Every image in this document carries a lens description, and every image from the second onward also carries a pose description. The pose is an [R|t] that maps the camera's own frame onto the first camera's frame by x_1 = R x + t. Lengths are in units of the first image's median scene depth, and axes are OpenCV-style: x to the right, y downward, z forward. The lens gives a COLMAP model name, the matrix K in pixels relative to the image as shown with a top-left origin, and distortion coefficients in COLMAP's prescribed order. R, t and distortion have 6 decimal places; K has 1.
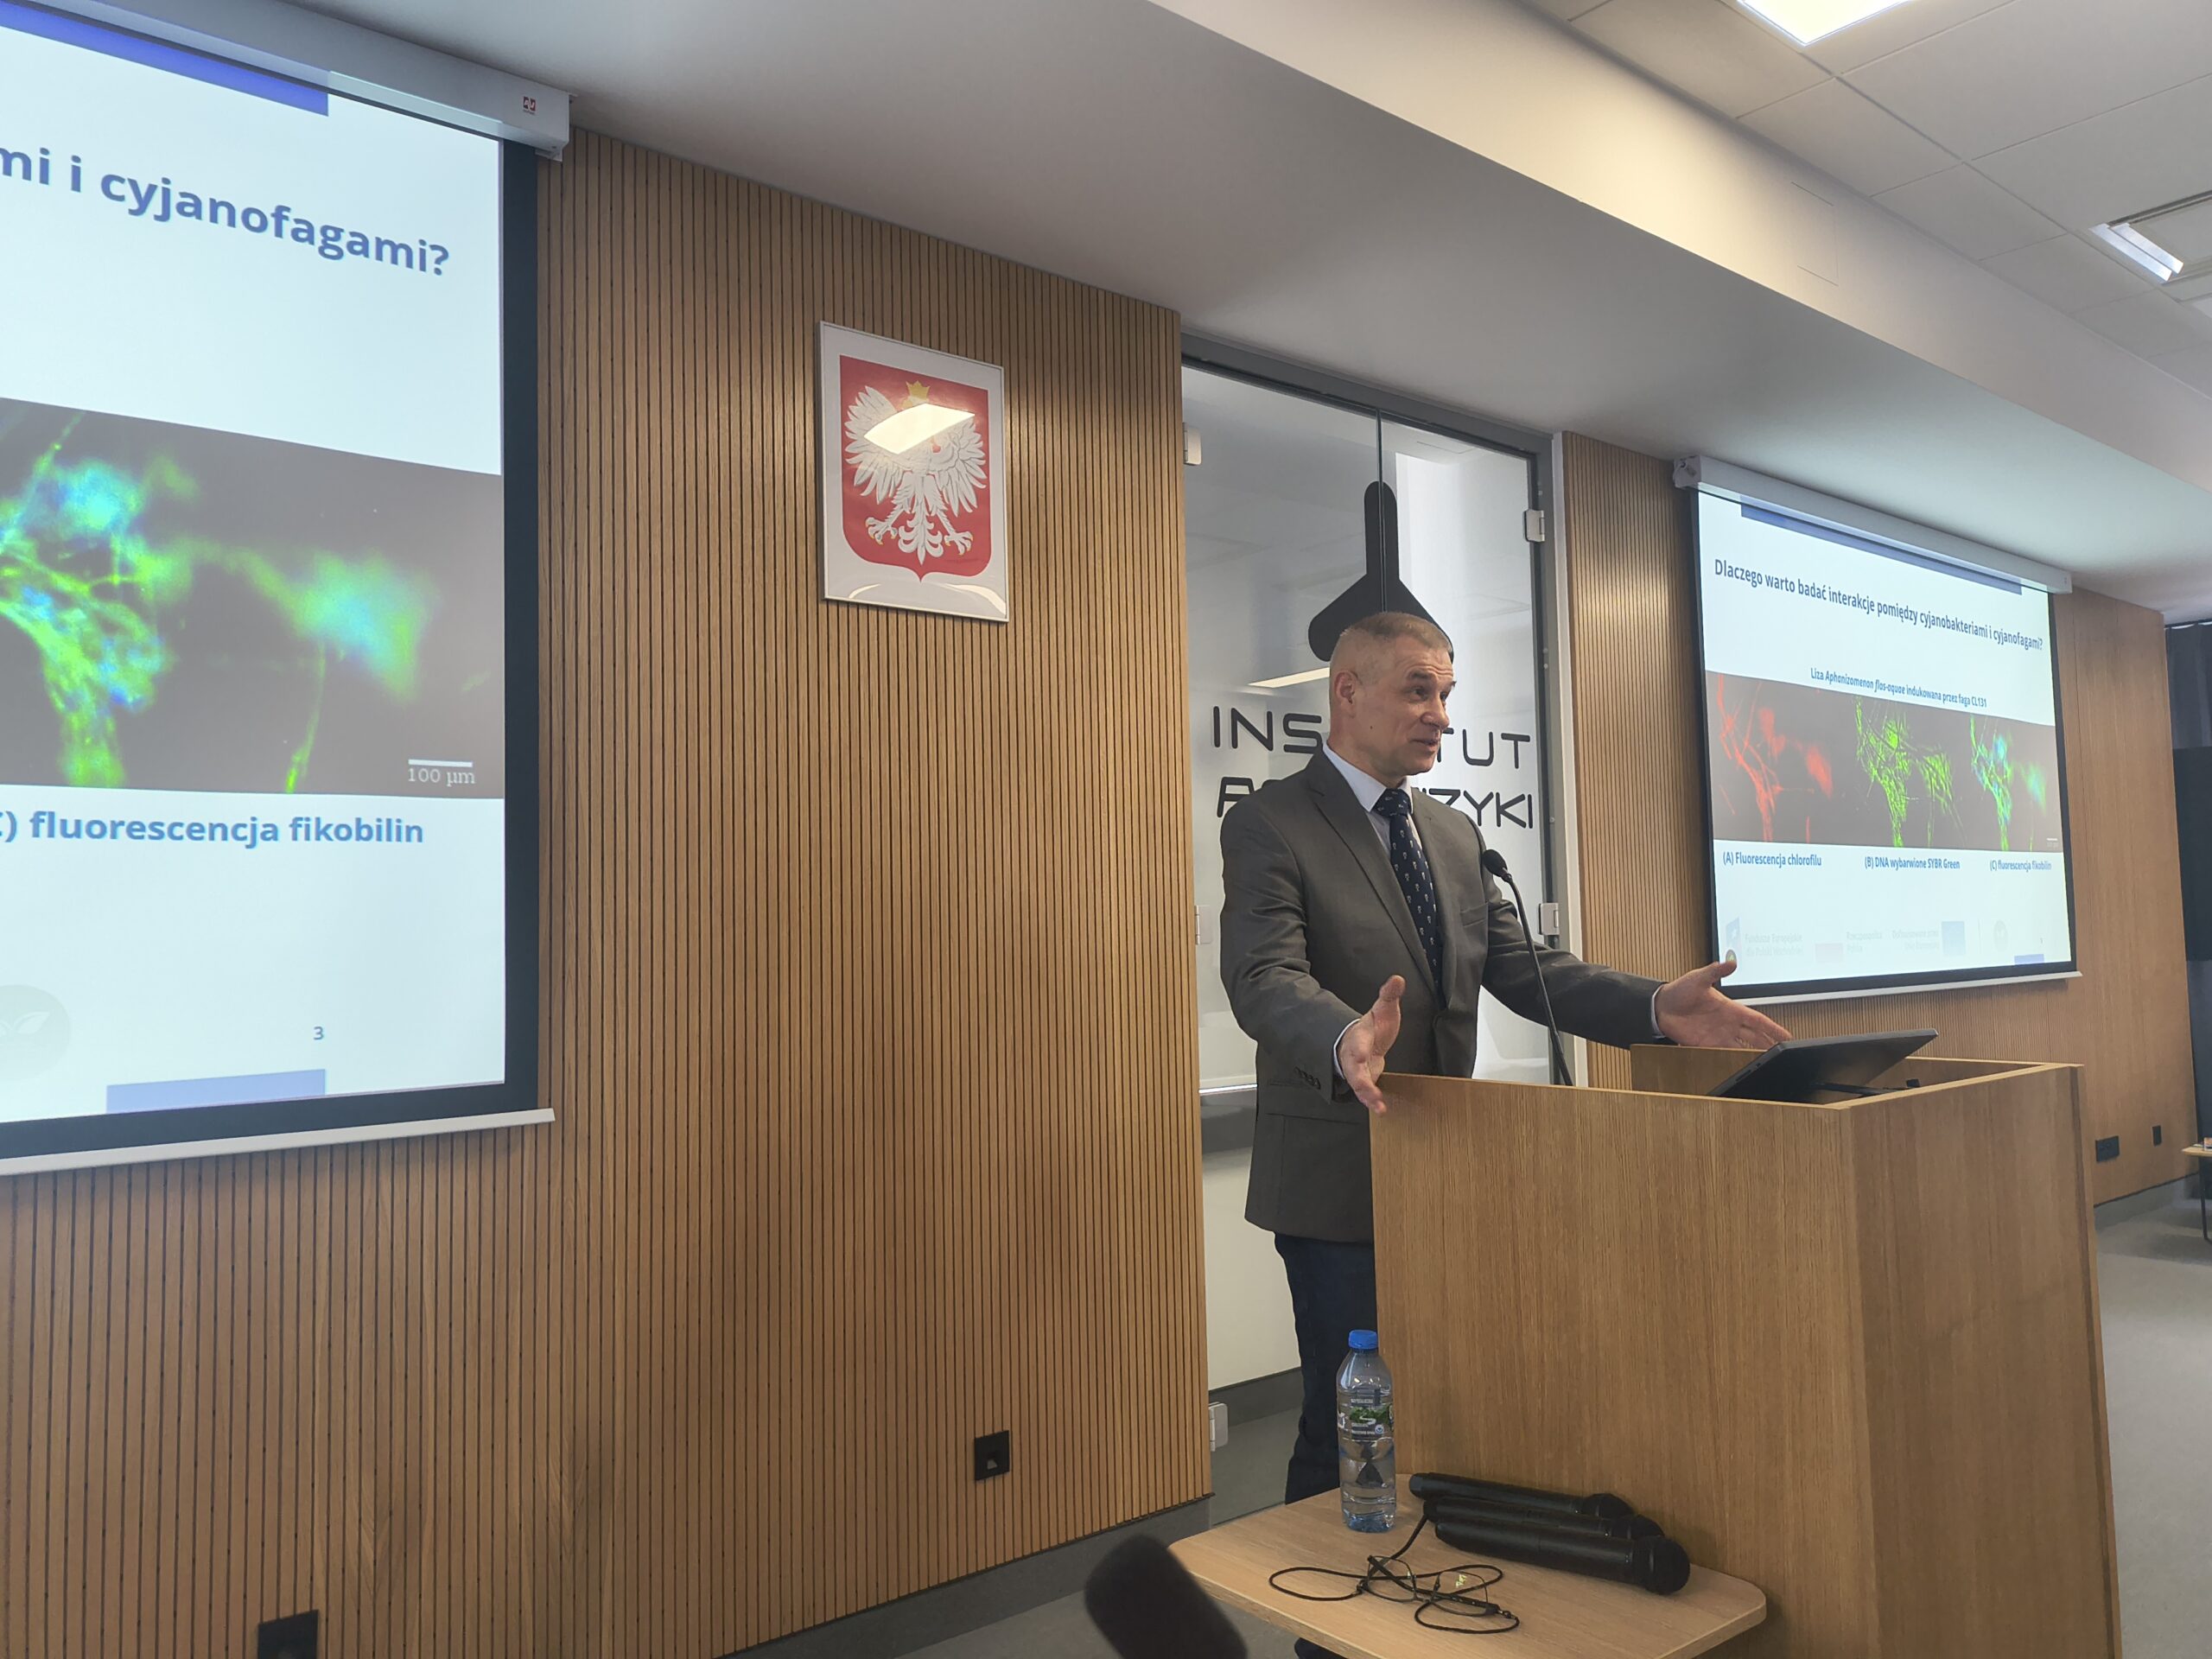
lens RADIAL K [[1594.8, 0, 1091.8], [0, 1594.8, 833.8], [0, 0, 1]] dist [0.078158, -0.103431]
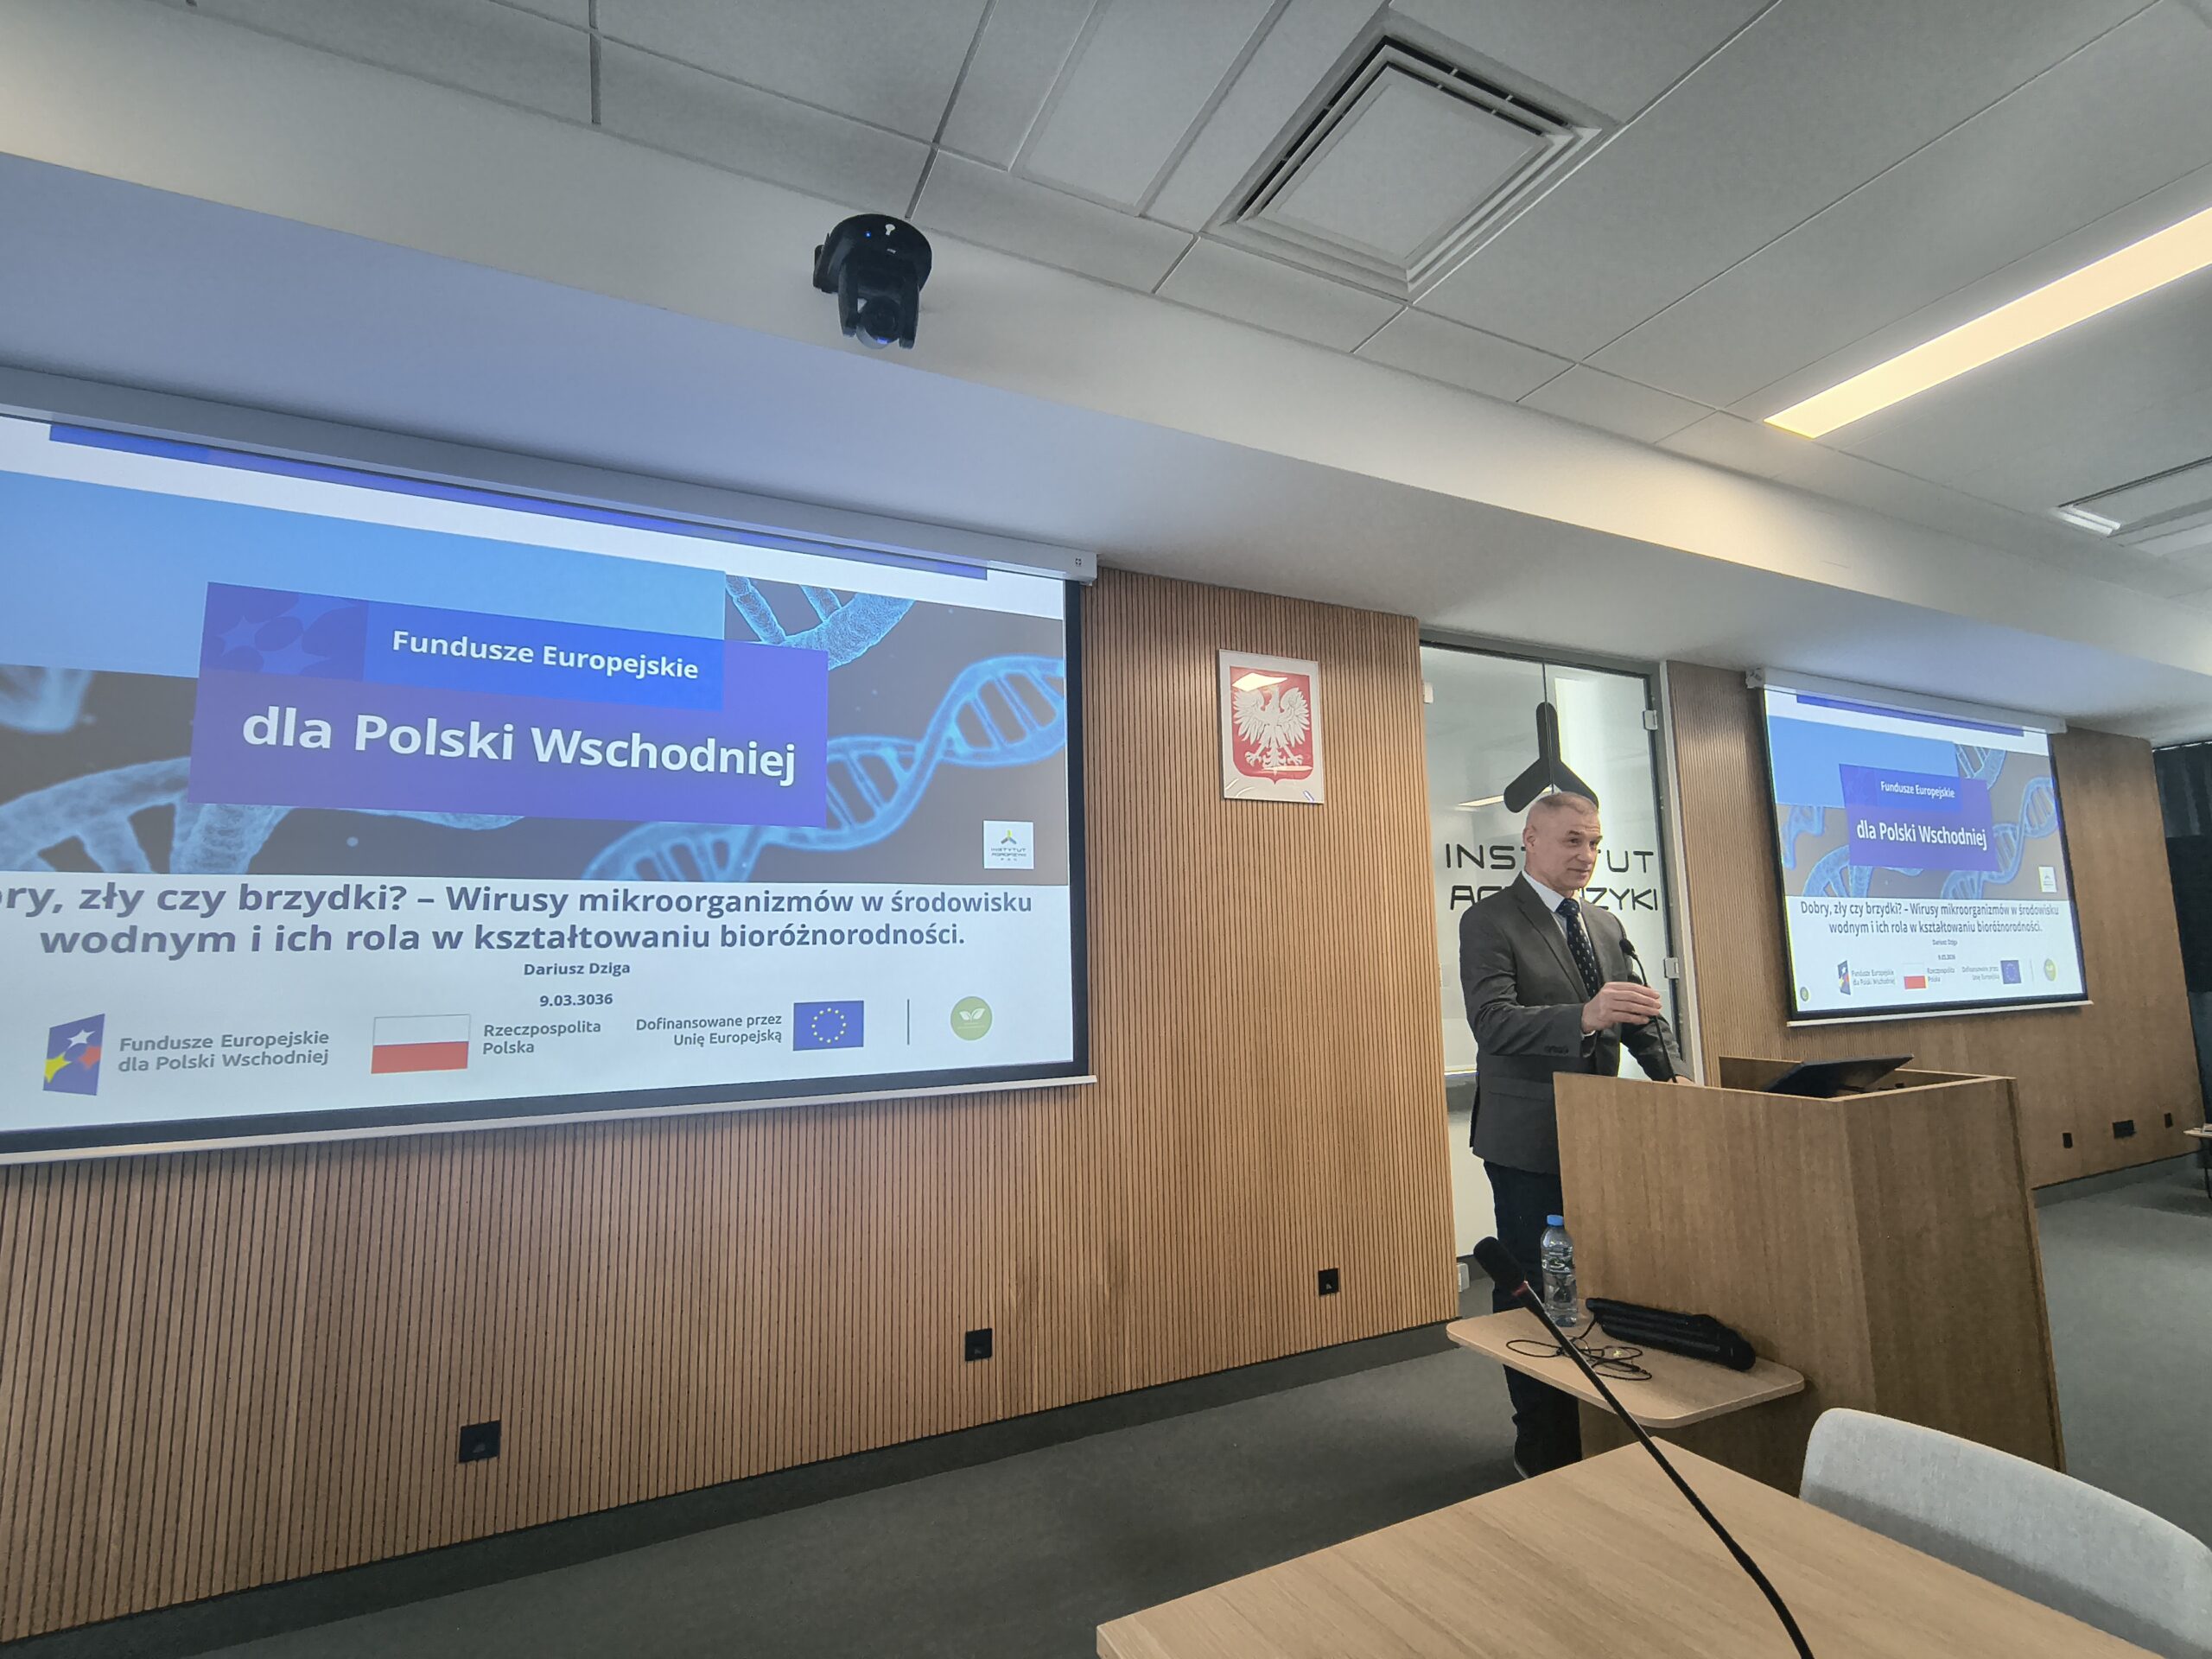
lens RADIAL K [[1023.9, 0, 1097.3], [0, 1023.9, 835.2], [0, 0, 1]] dist [-0.001404, -0.000072]
pose [[0.971203, -0.025823, -0.236850, -0.029340], [0.012182, 0.998191, -0.058881, -0.034701], [0.237942, 0.054300, 0.969760, -0.160772]]
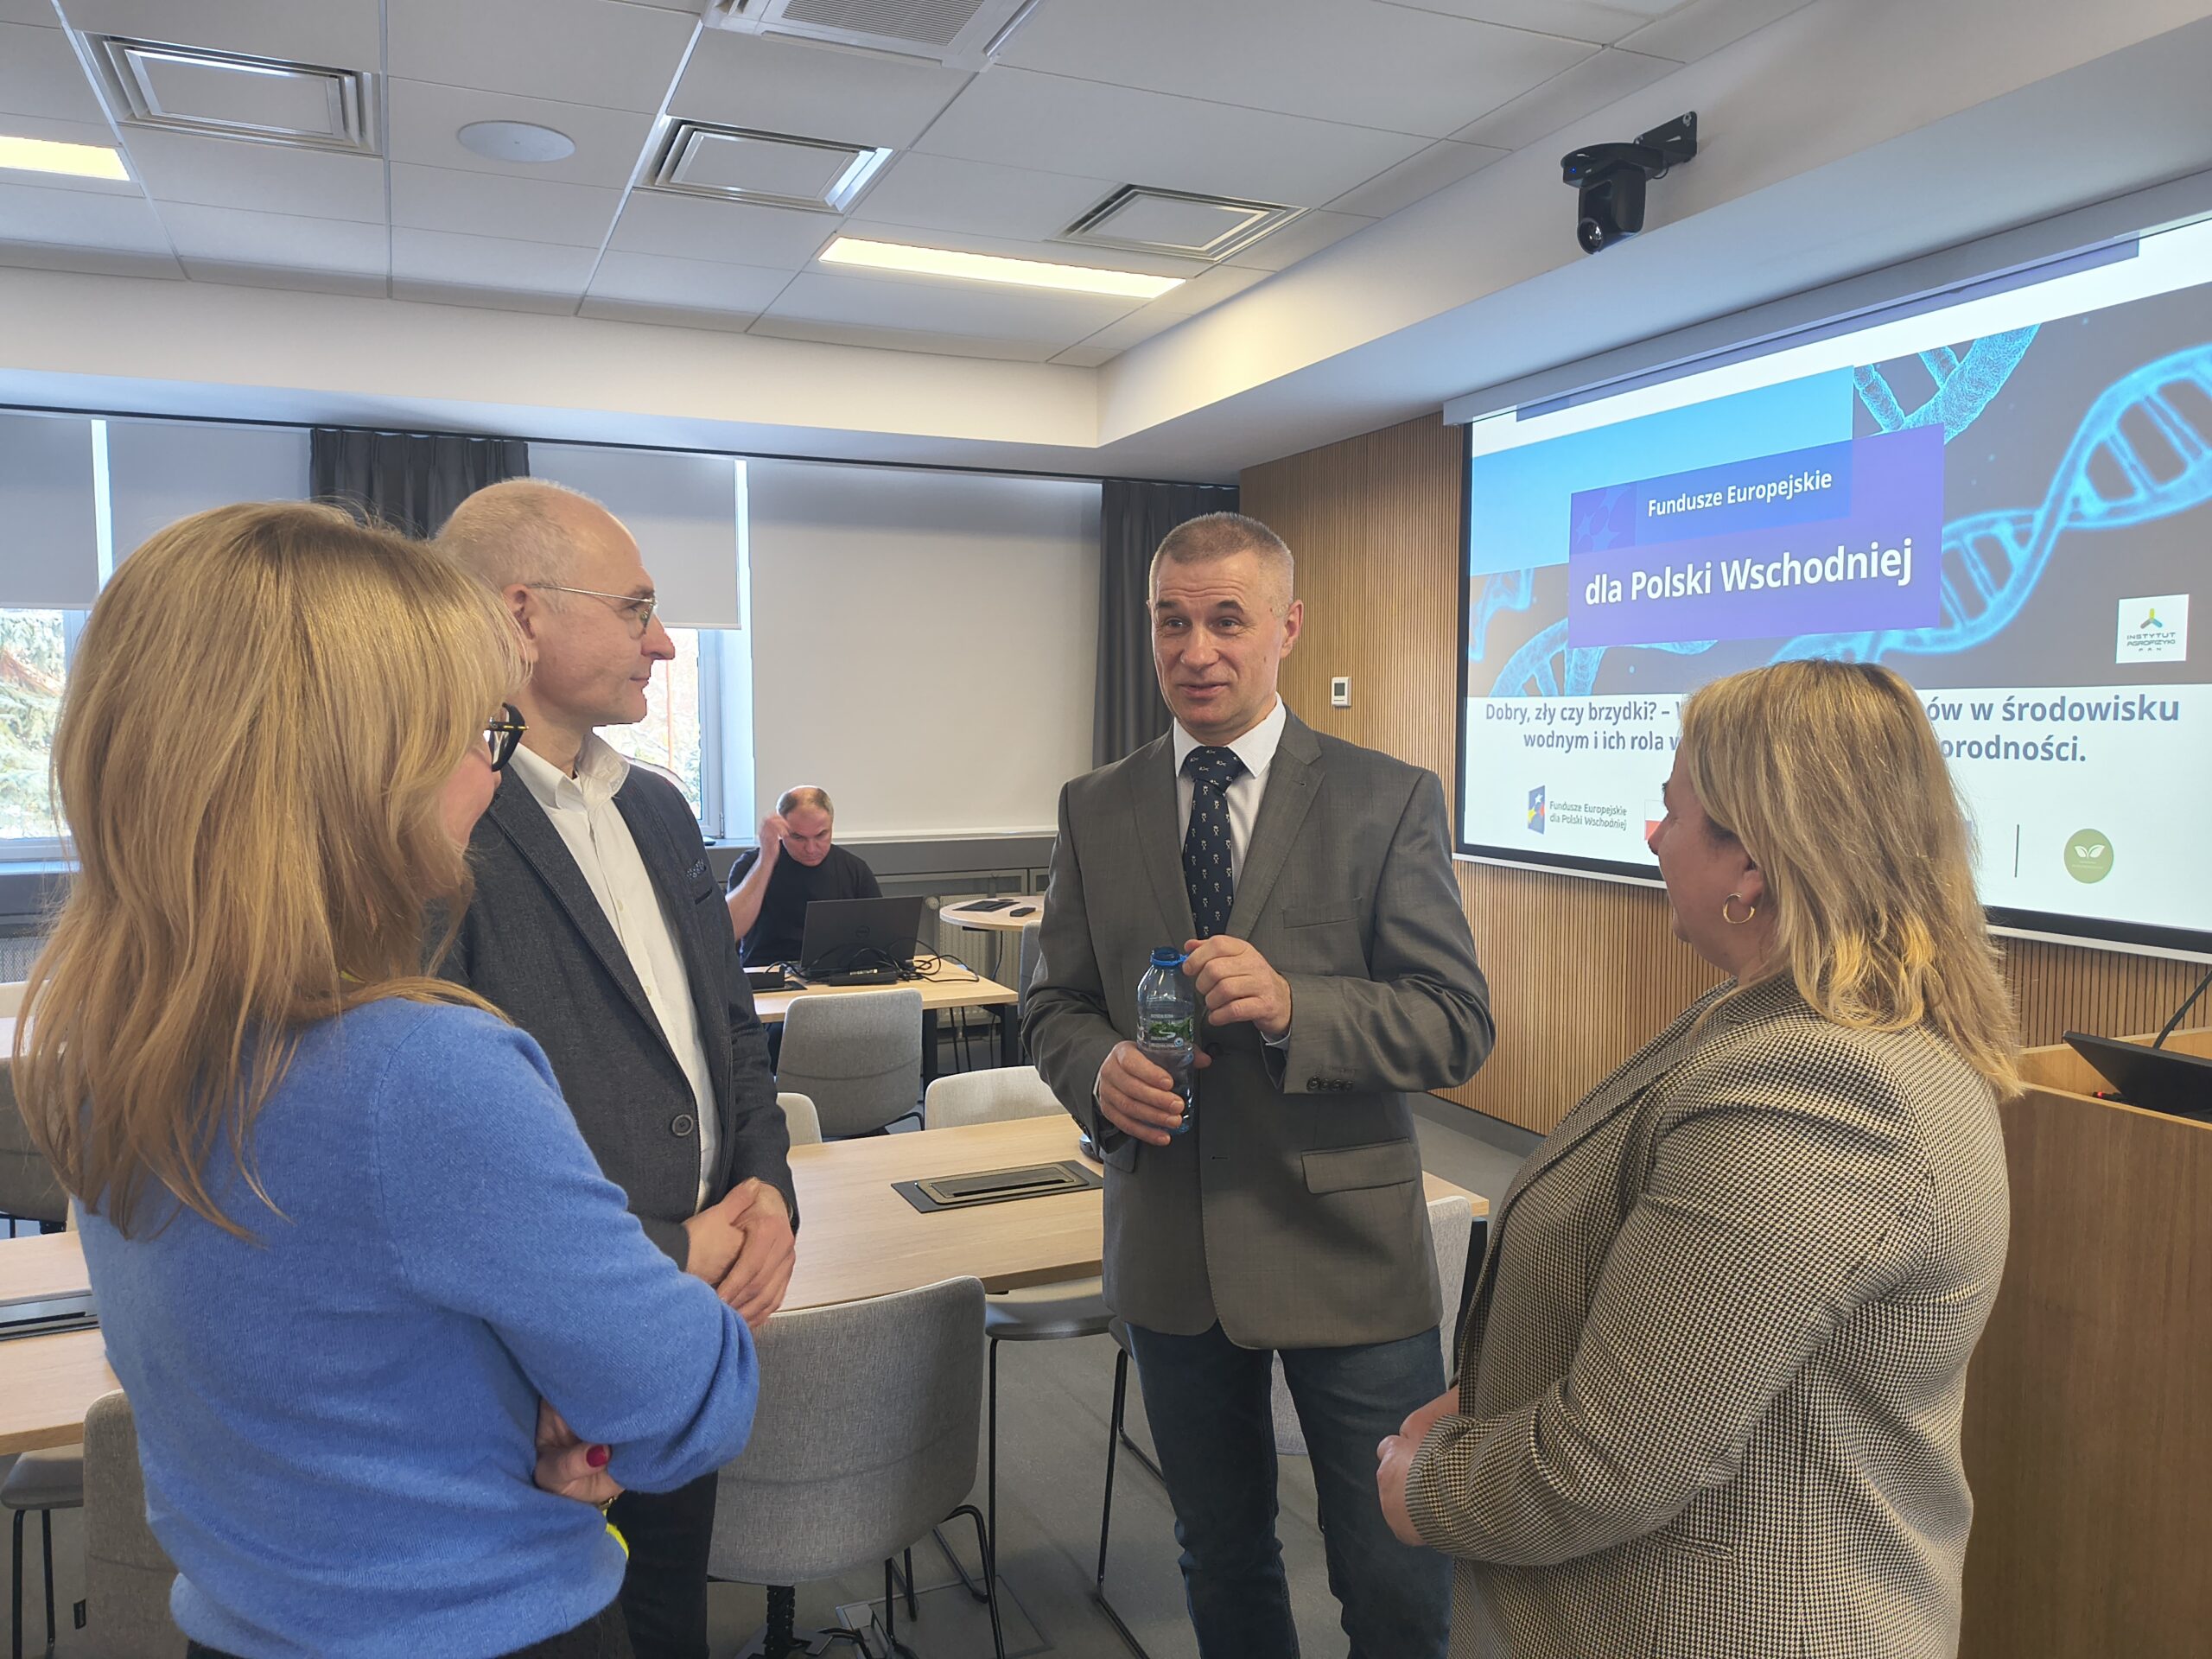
lens RADIAL K [[1590.5, 0, 1093.2], [0, 1590.5, 832.0], [0, 0, 1]] dist [0.051577, -0.100550]
pose [[-0.275689, 0.095008, -0.956540, 0.946875], [0.069534, 0.994468, 0.078734, -0.082998], [0.958729, -0.044806, -0.280770, 0.368888]]
